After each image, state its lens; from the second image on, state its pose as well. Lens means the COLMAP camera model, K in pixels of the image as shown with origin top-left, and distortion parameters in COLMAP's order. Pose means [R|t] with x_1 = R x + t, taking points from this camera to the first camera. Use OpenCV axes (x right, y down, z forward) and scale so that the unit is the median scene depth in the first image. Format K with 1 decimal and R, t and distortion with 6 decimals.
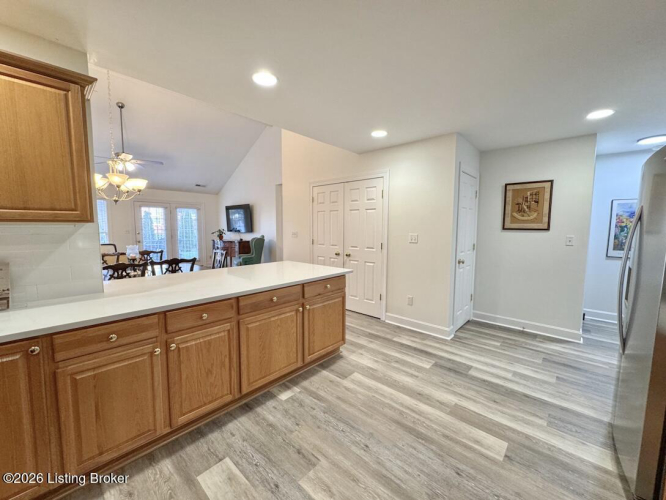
lens RADIAL K [[265.8, 0, 332.3], [0, 265.8, 249.6], [0, 0, 1]] dist [-0.003814, 0.000228]
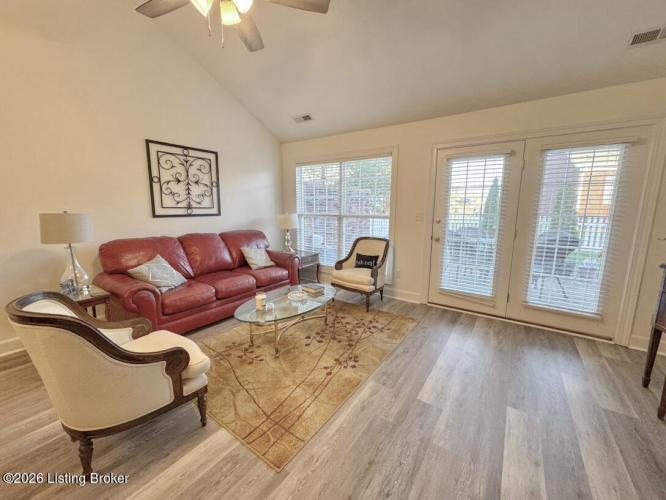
lens RADIAL K [[265.8, 0, 332.3], [0, 265.8, 249.6], [0, 0, 1]] dist [-0.003814, 0.000228]
pose [[0.129003, 0.159846, -0.978676, -0.967579], [-0.088523, 0.984839, 0.149184, -0.213730], [0.987685, 0.067391, 0.141198, 2.455787]]
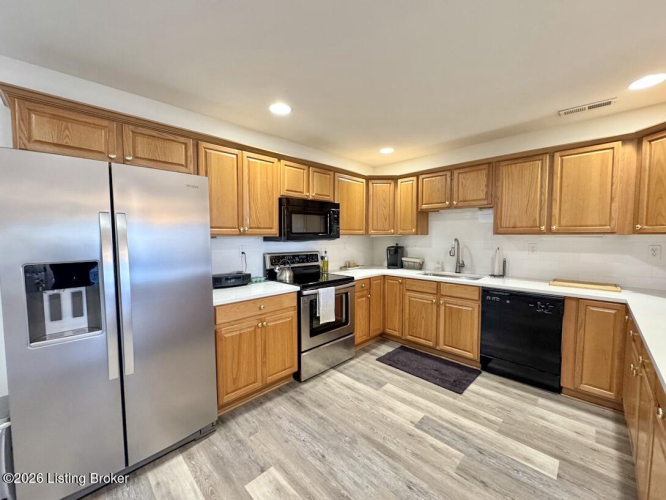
lens RADIAL K [[265.8, 0, 332.3], [0, 265.8, 249.6], [0, 0, 1]] dist [-0.003814, 0.000228]
pose [[-0.999222, -0.005043, 0.039113, 0.246122], [0.000450, 0.990269, 0.139169, -0.107458], [-0.039434, 0.139079, -0.989496, 1.226545]]
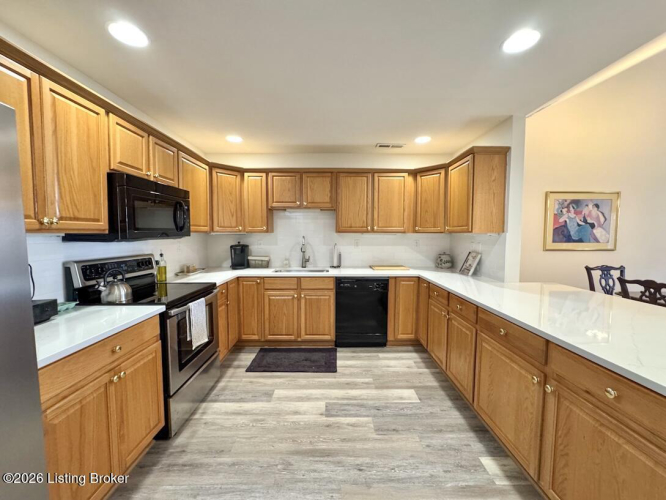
lens RADIAL K [[265.8, 0, 332.3], [0, 265.8, 249.6], [0, 0, 1]] dist [-0.003814, 0.000228]
pose [[-0.729872, 0.034292, -0.682723, 0.563232], [-0.066270, 0.990487, 0.120597, -0.089737], [0.680364, 0.133265, -0.720656, 1.043811]]
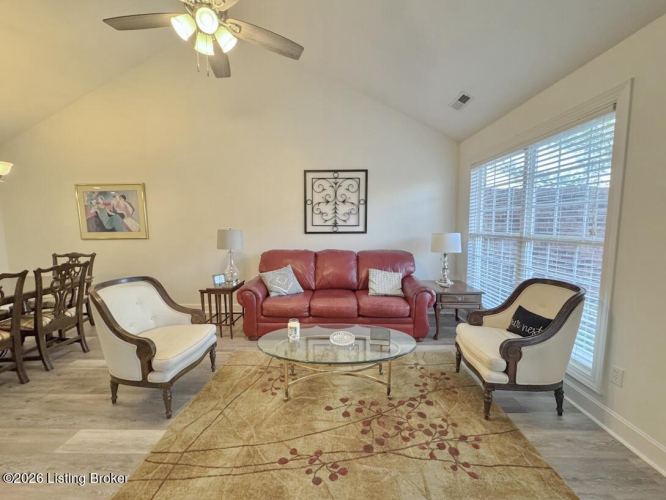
lens RADIAL K [[265.8, 0, 332.3], [0, 265.8, 249.6], [0, 0, 1]] dist [-0.003814, 0.000228]
pose [[-0.748964, 0.065907, -0.659324, -1.495124], [-0.050882, 0.986382, 0.156401, -0.259859], [0.660654, 0.150687, -0.735412, 3.065445]]
